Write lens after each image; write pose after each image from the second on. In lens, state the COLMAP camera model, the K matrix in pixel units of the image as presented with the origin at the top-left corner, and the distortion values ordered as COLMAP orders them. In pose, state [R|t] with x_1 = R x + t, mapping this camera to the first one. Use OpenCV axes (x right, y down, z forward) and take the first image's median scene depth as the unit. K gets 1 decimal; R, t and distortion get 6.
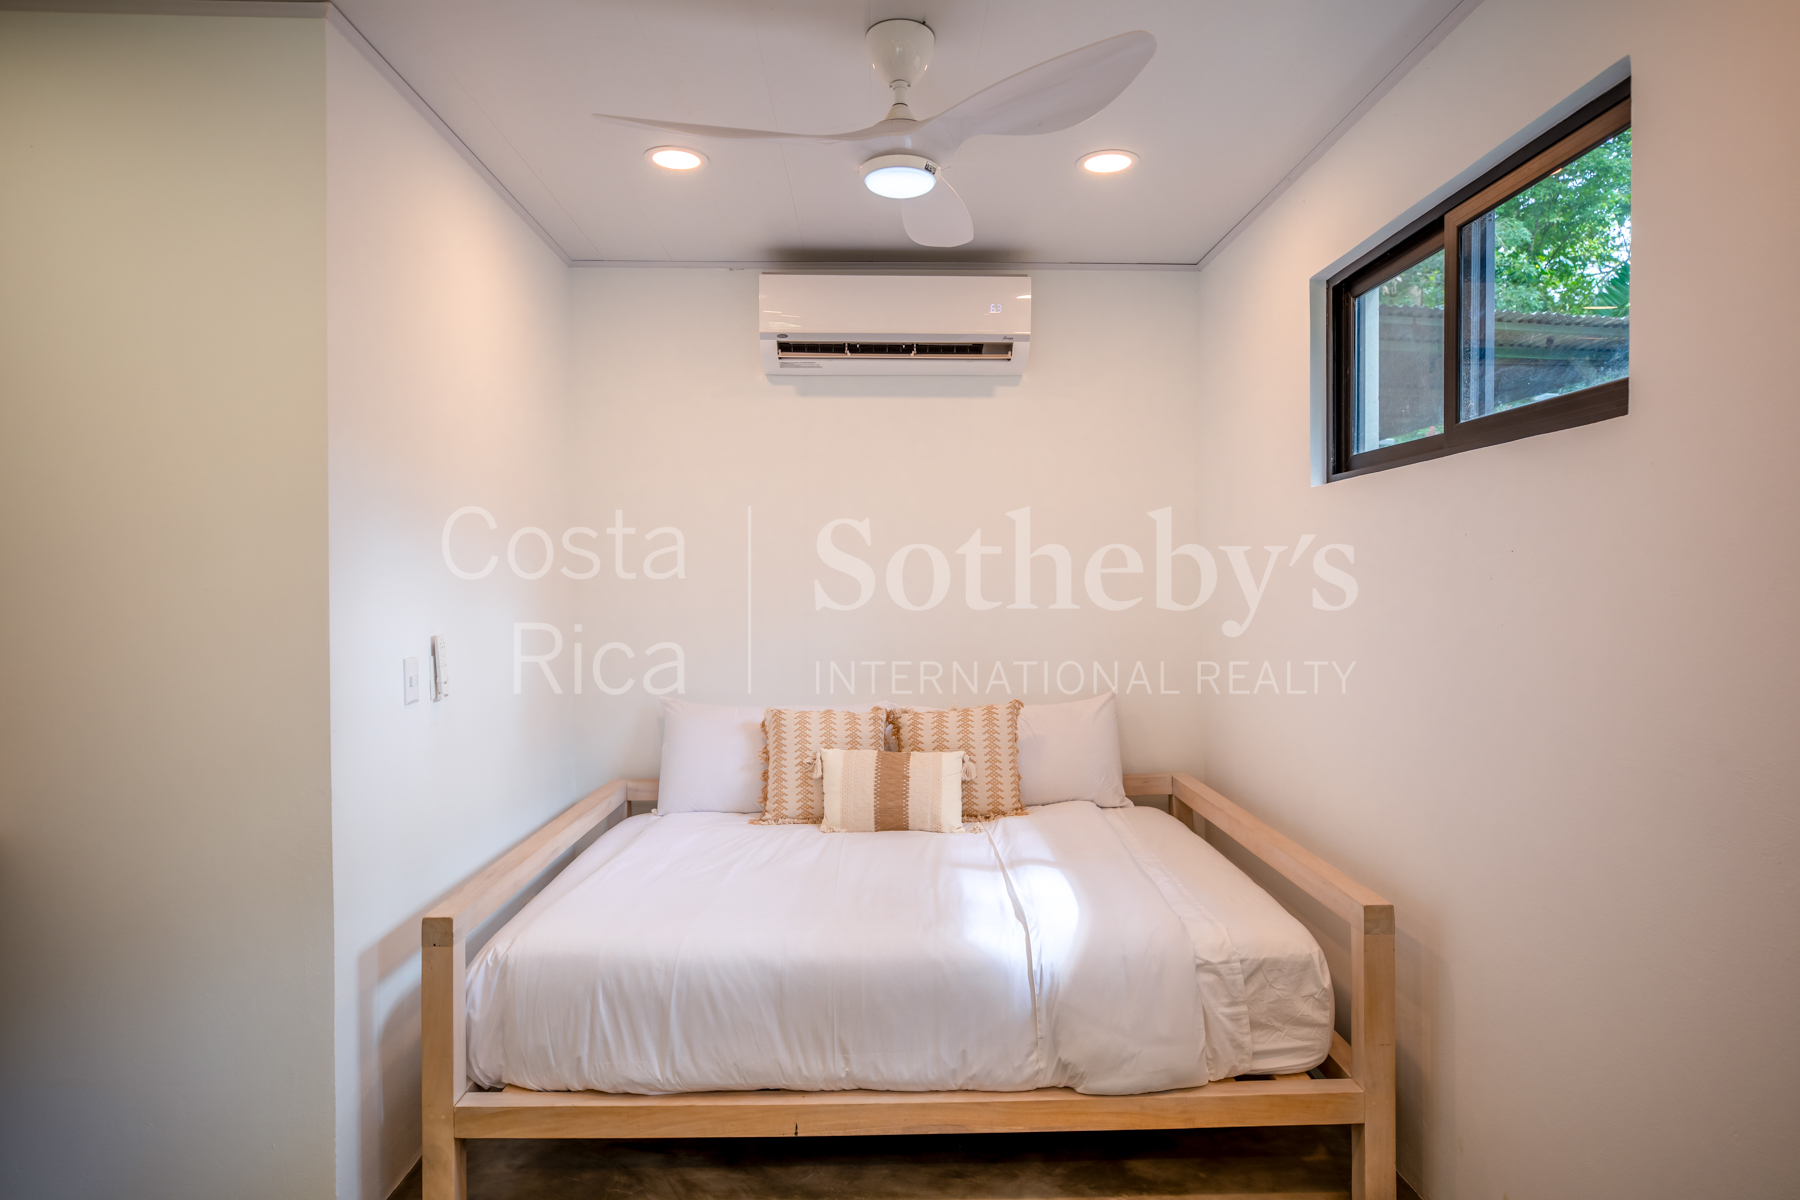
lens RADIAL K [[1073.9, 0, 898.9], [0, 1073.9, 597.6], [0, 0, 1]] dist [-0.015942, 0.003596]
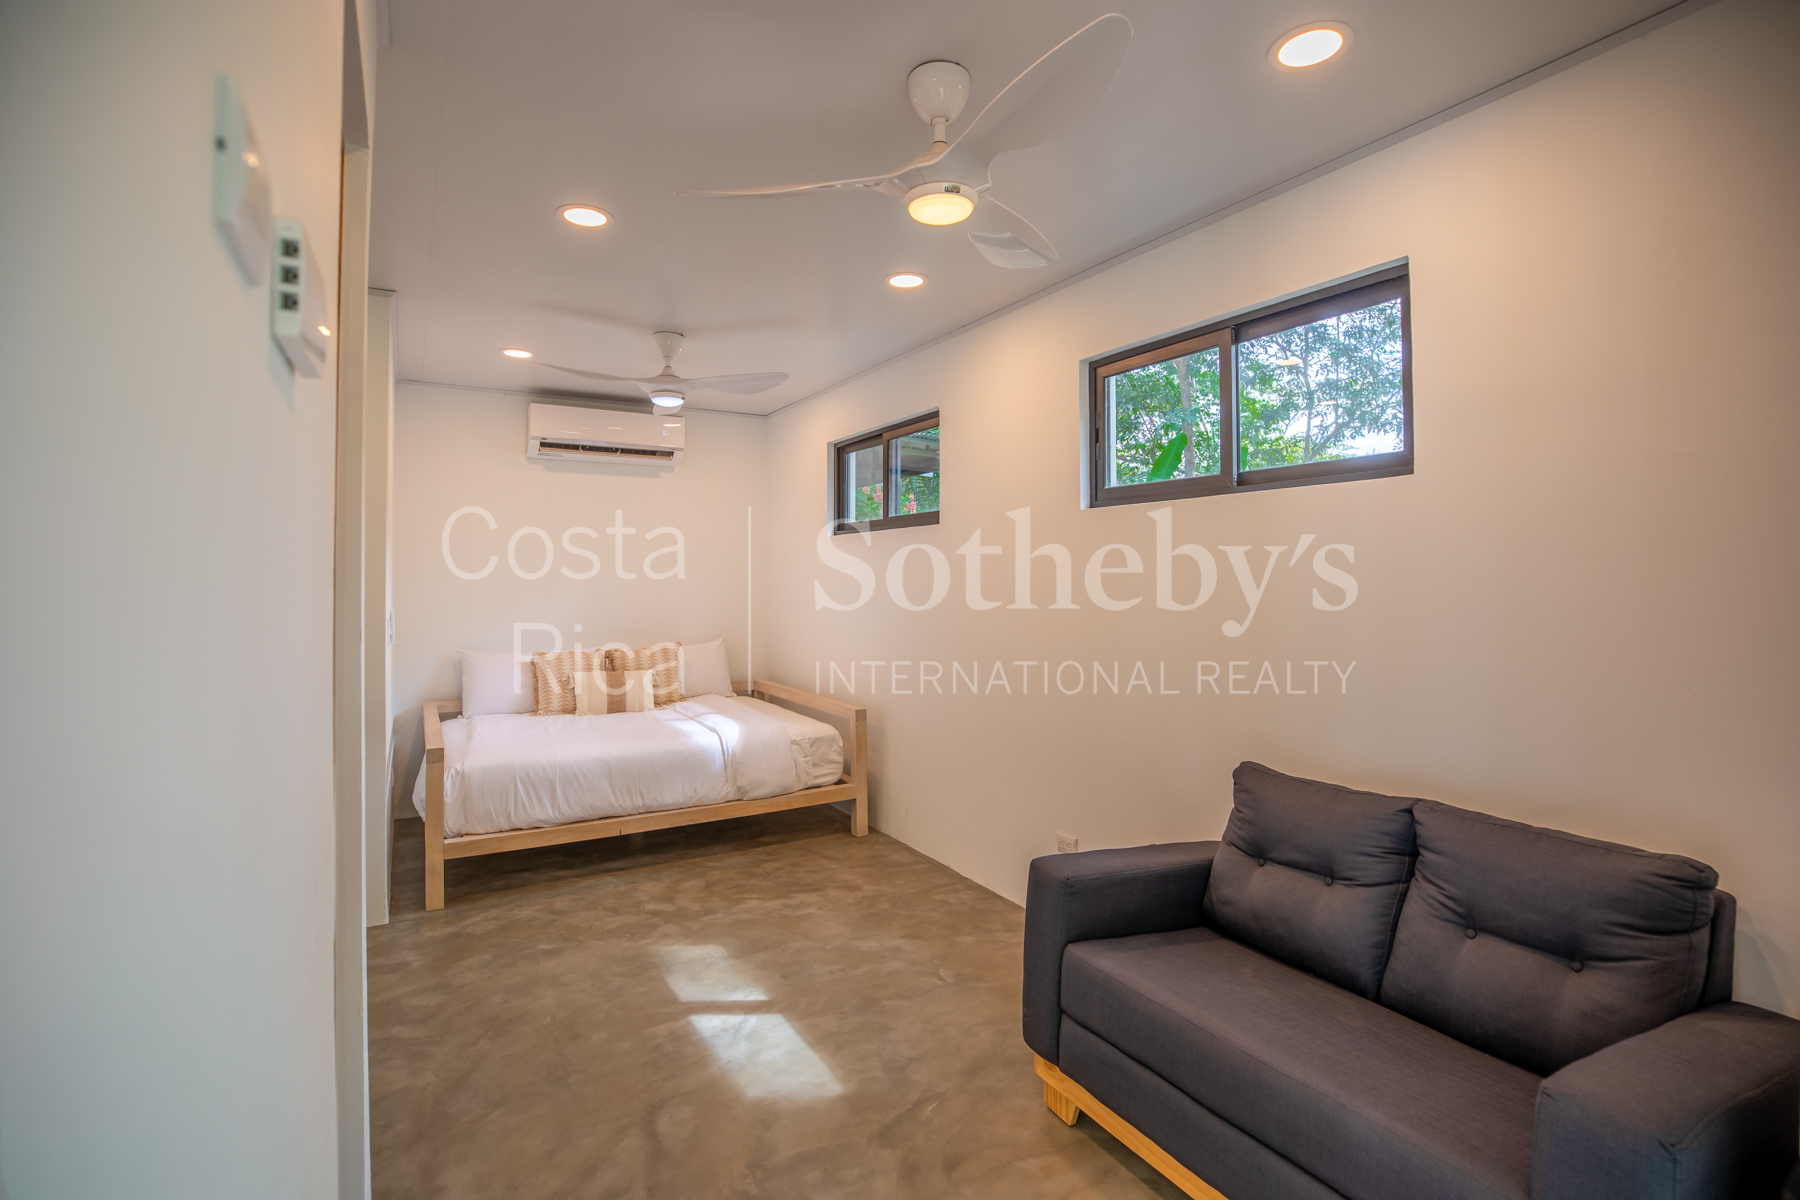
lens RADIAL K [[831.6, 0, 908.2], [0, 831.6, 586.4], [0, 0, 1]] dist [-0.036128, 0.009641]
pose [[0.870458, -0.005507, 0.492211, -0.372747], [0.008969, 0.999949, -0.004674, 0.013028], [-0.492160, 0.008483, 0.870463, -0.678240]]
